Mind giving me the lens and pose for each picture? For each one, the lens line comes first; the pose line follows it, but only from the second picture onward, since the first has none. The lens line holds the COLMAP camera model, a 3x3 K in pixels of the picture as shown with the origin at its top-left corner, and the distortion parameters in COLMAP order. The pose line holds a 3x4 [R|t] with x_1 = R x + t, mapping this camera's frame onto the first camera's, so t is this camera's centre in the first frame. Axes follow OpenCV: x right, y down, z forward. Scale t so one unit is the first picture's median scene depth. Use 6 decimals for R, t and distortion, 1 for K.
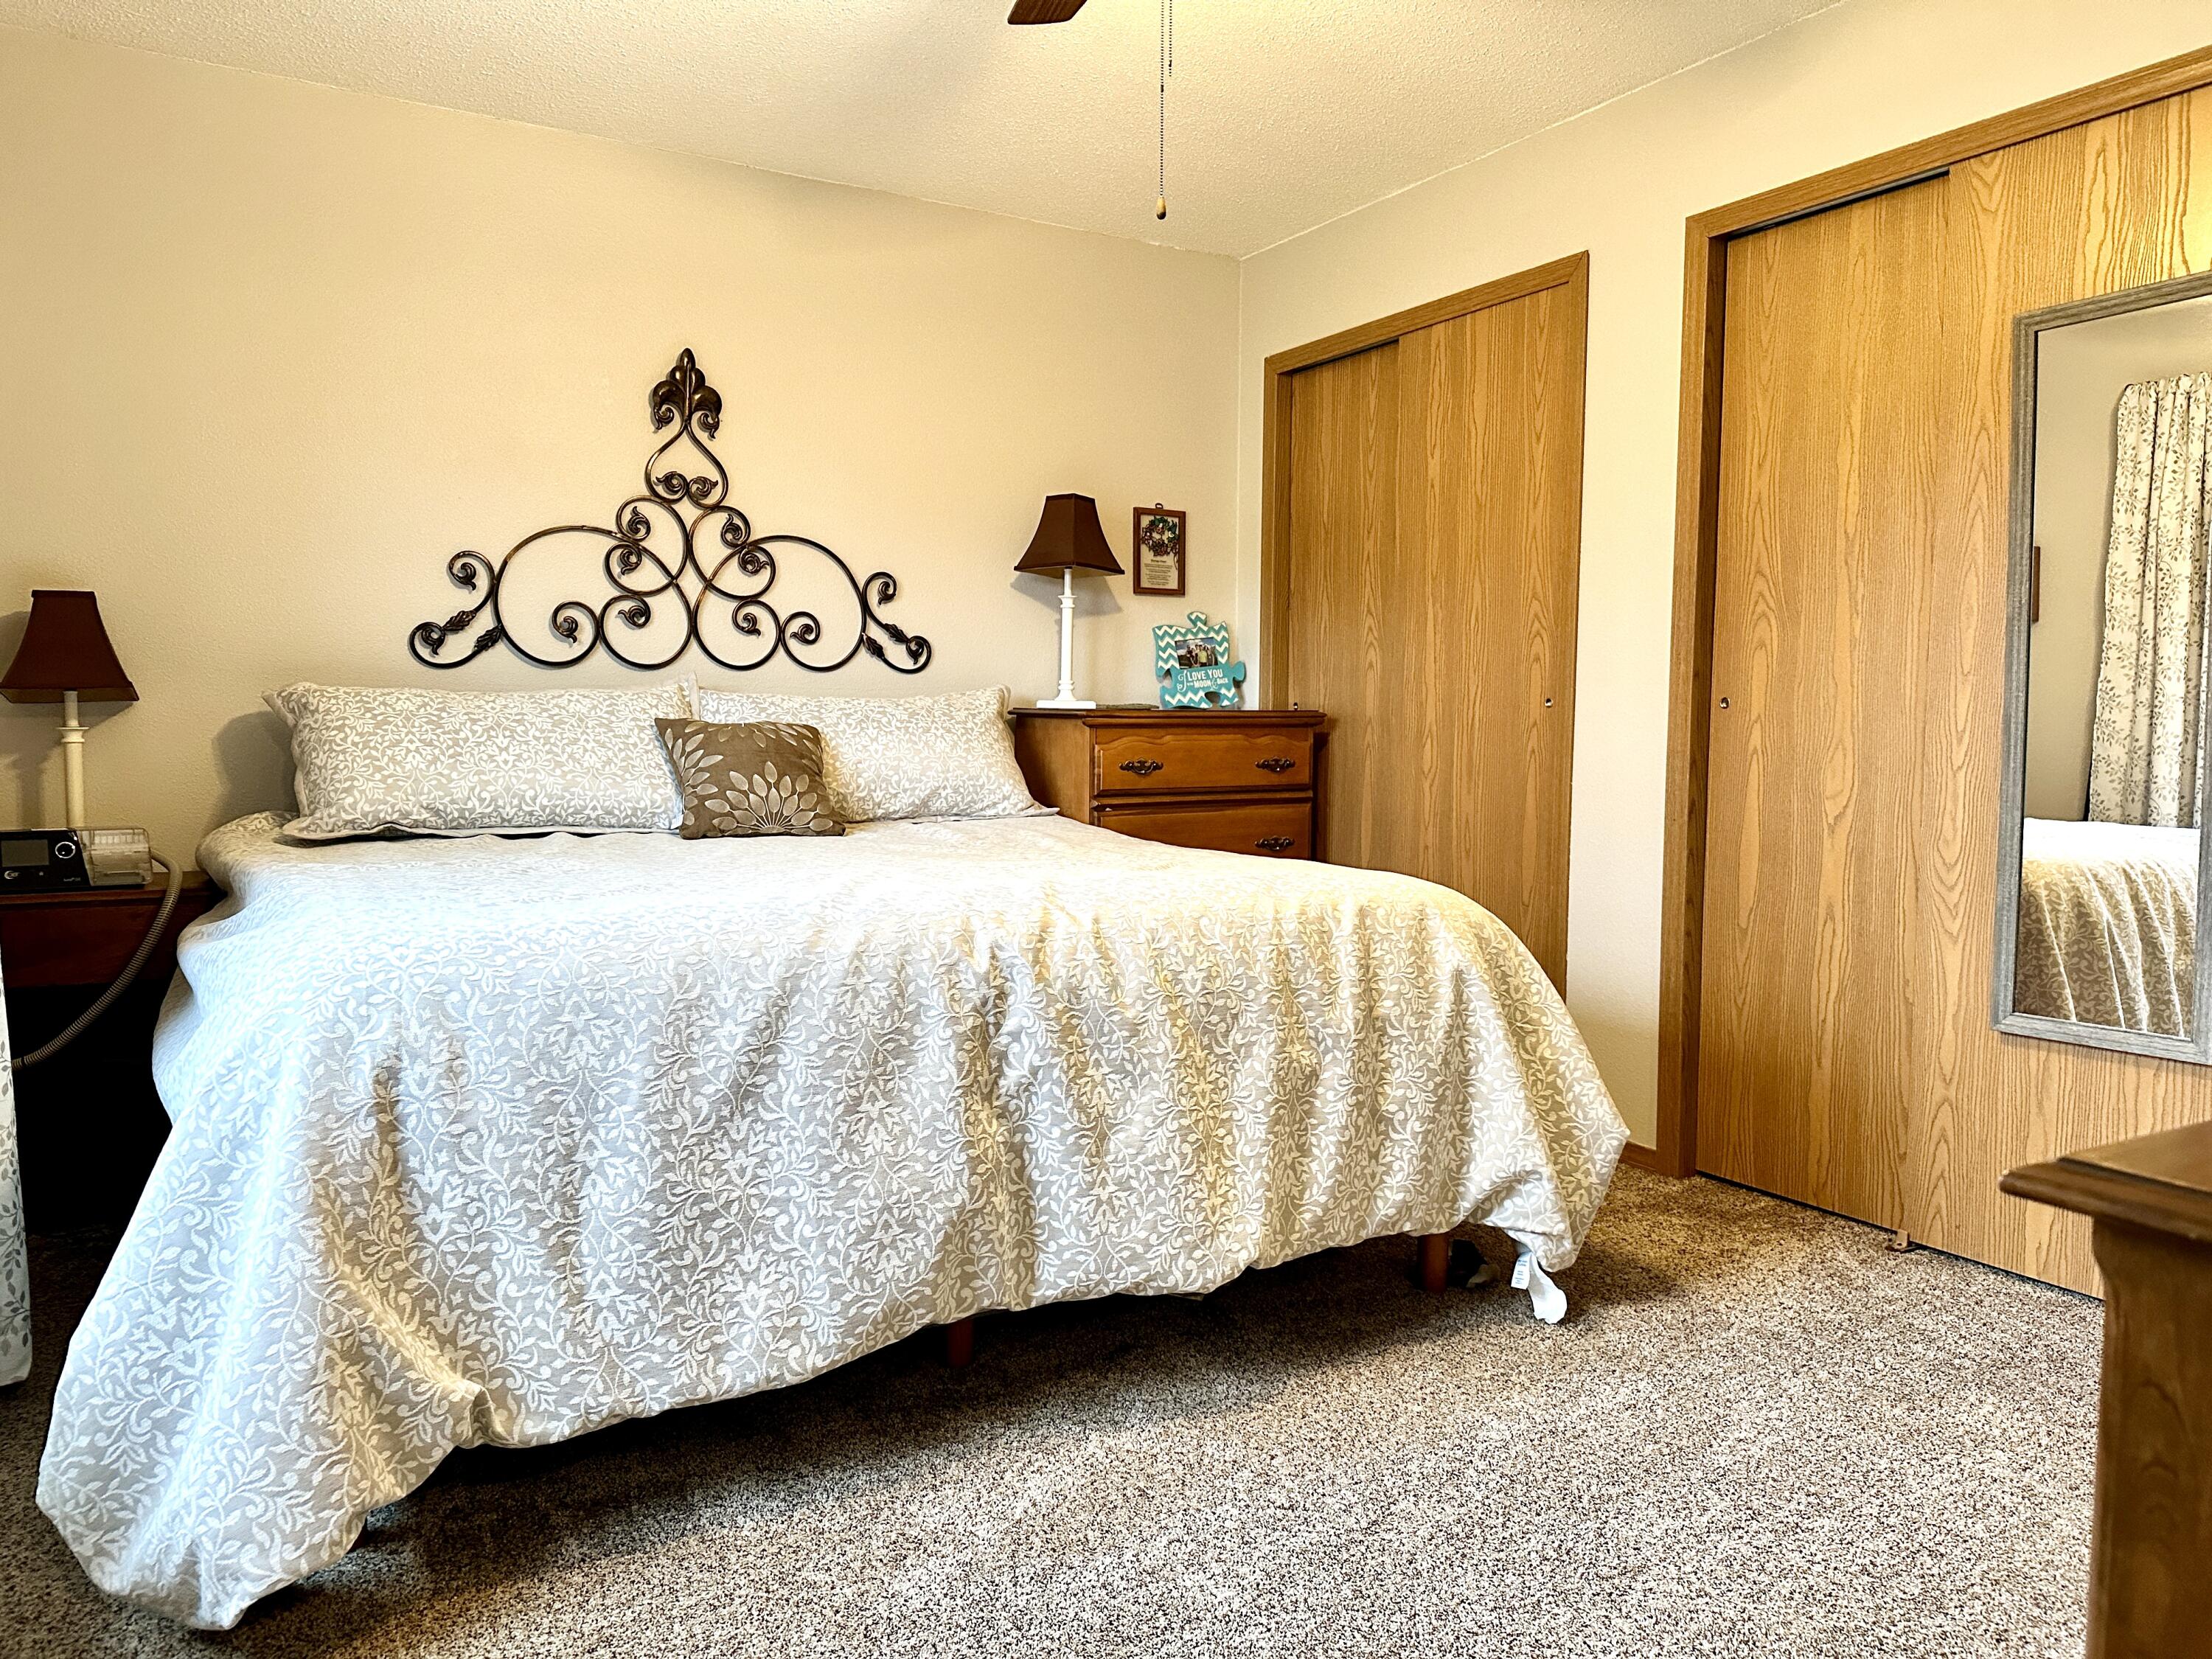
lens RADIAL K [[1535.4, 0, 1141.6], [0, 1535.4, 811.7], [0, 0, 1]] dist [0.072016, -0.093068]
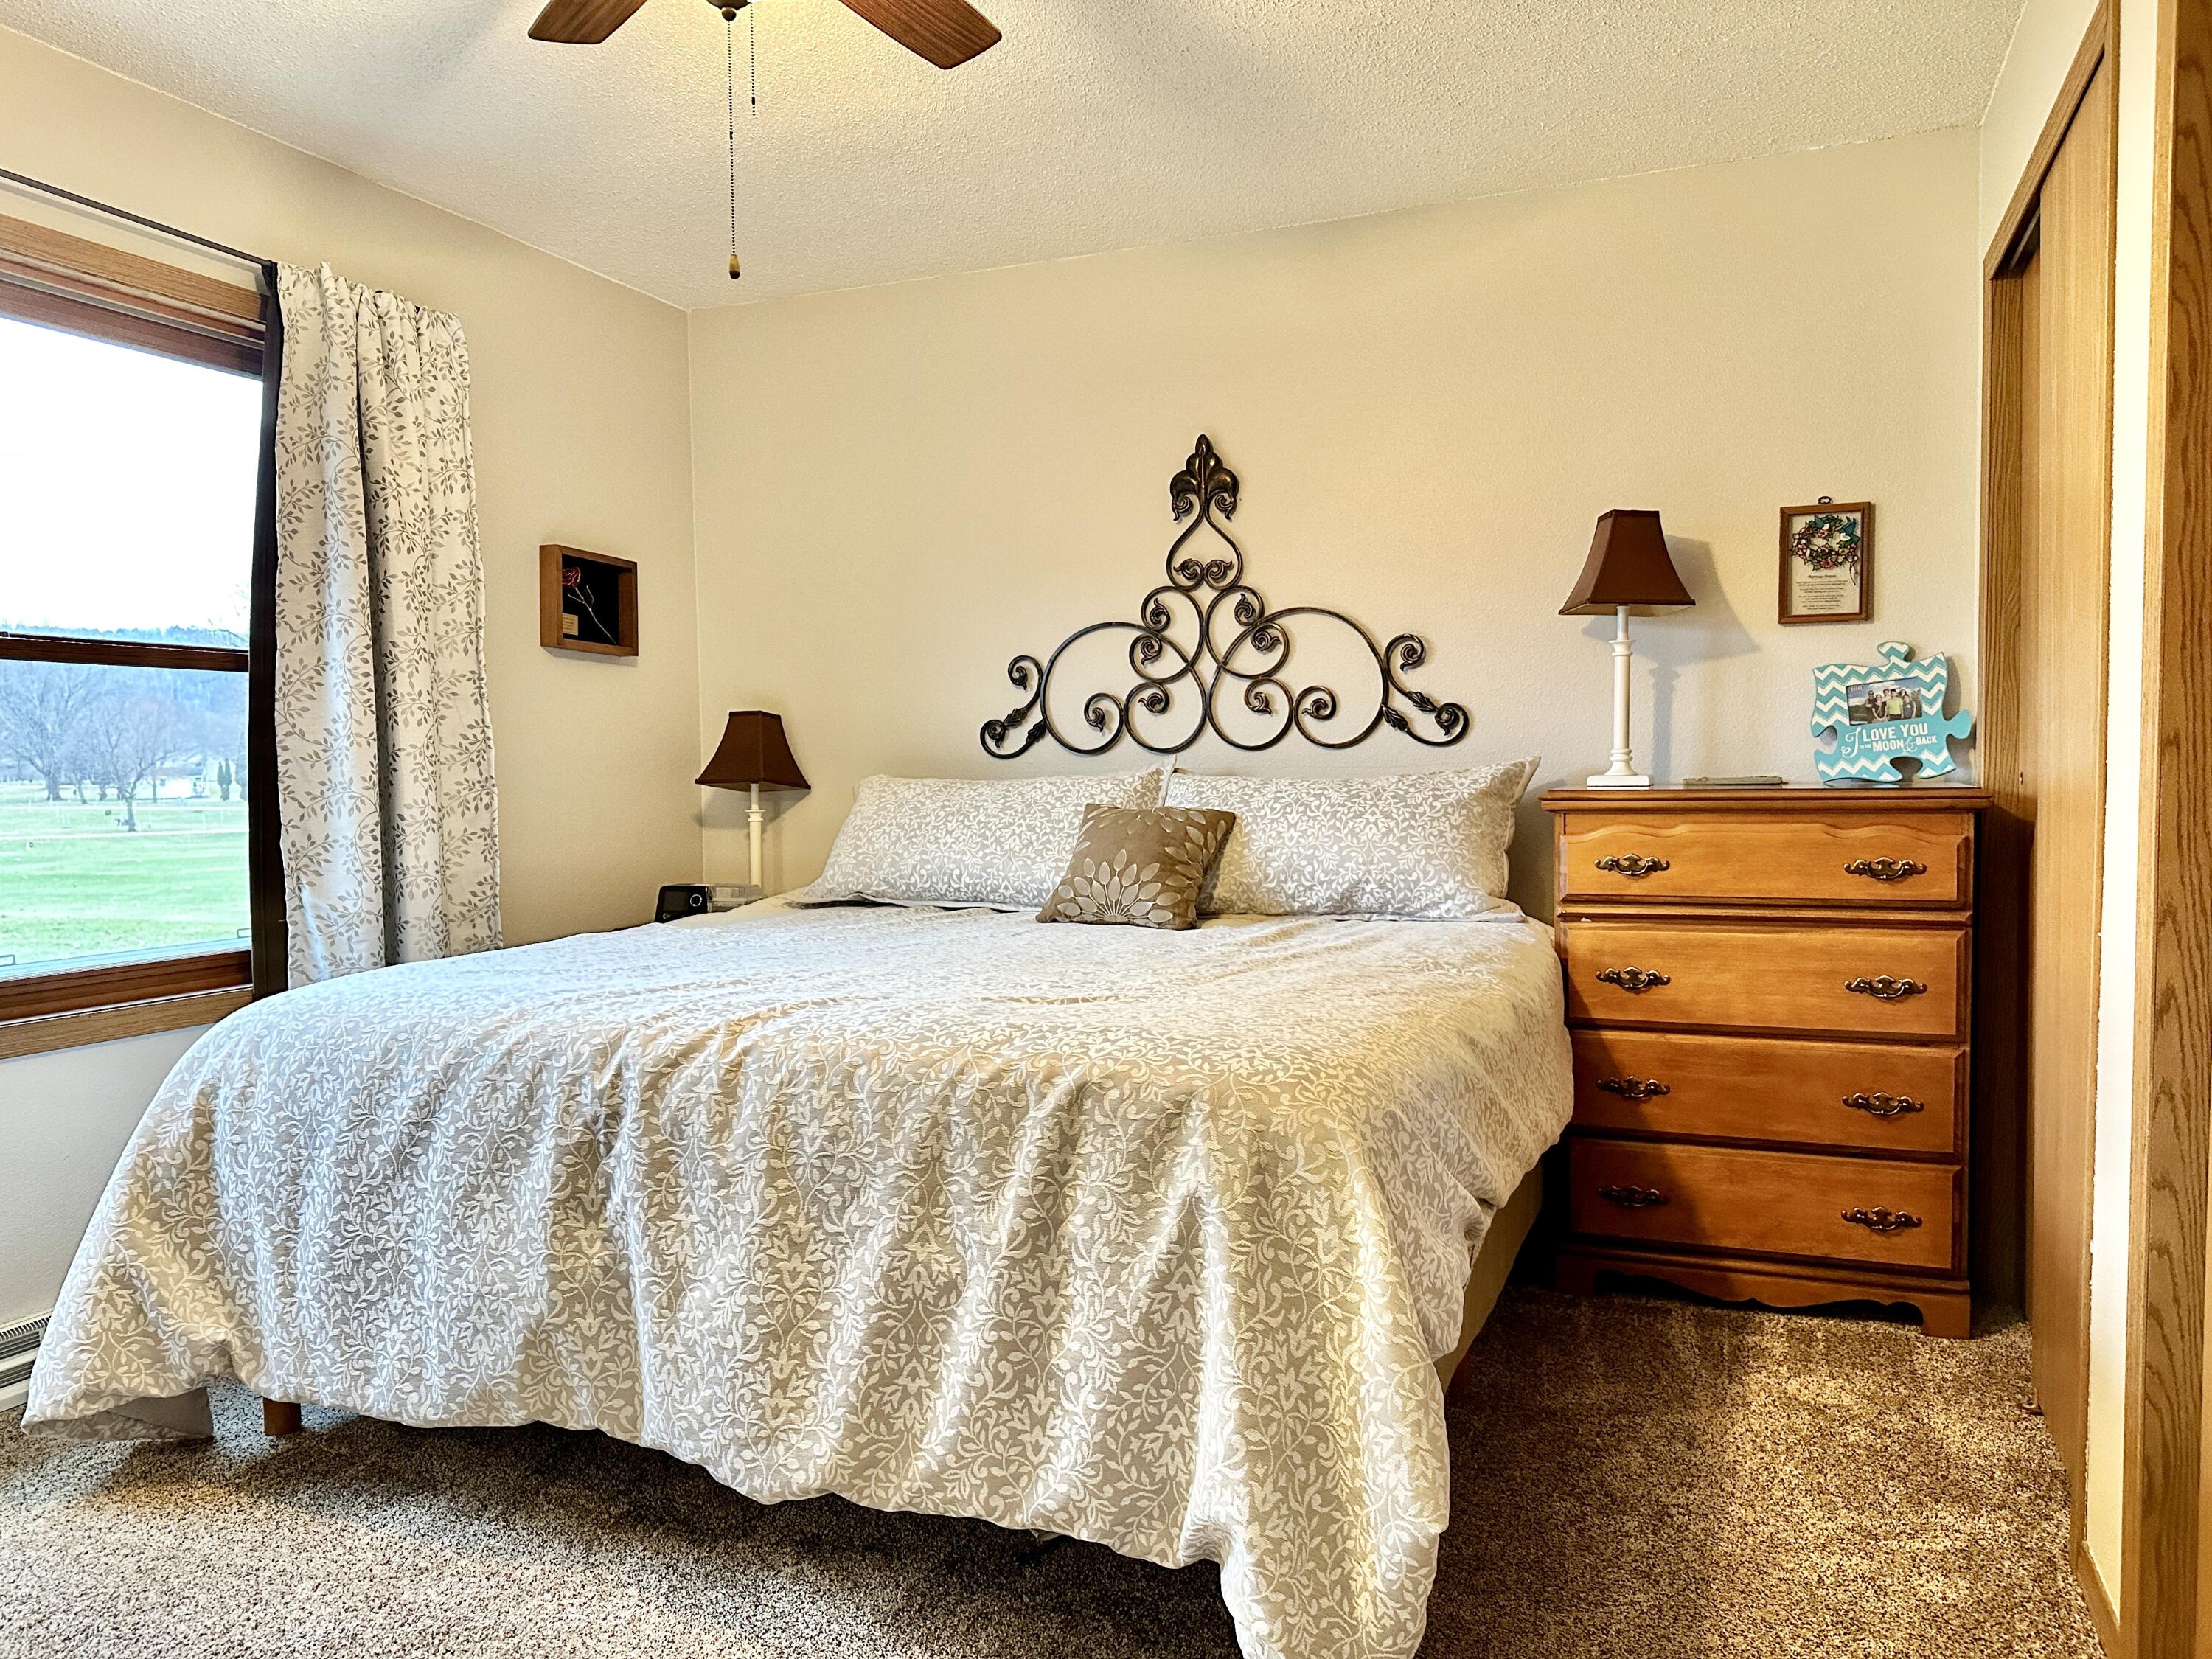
lens RADIAL K [[1535.4, 0, 1169.0], [0, 1535.4, 847.0], [0, 0, 1]] dist [0.072016, -0.093068]
pose [[0.588044, 0.031450, -0.808217, 0.802527], [-0.035018, 0.999297, 0.013407, -0.067712], [0.808071, 0.020419, 0.588732, 0.621941]]
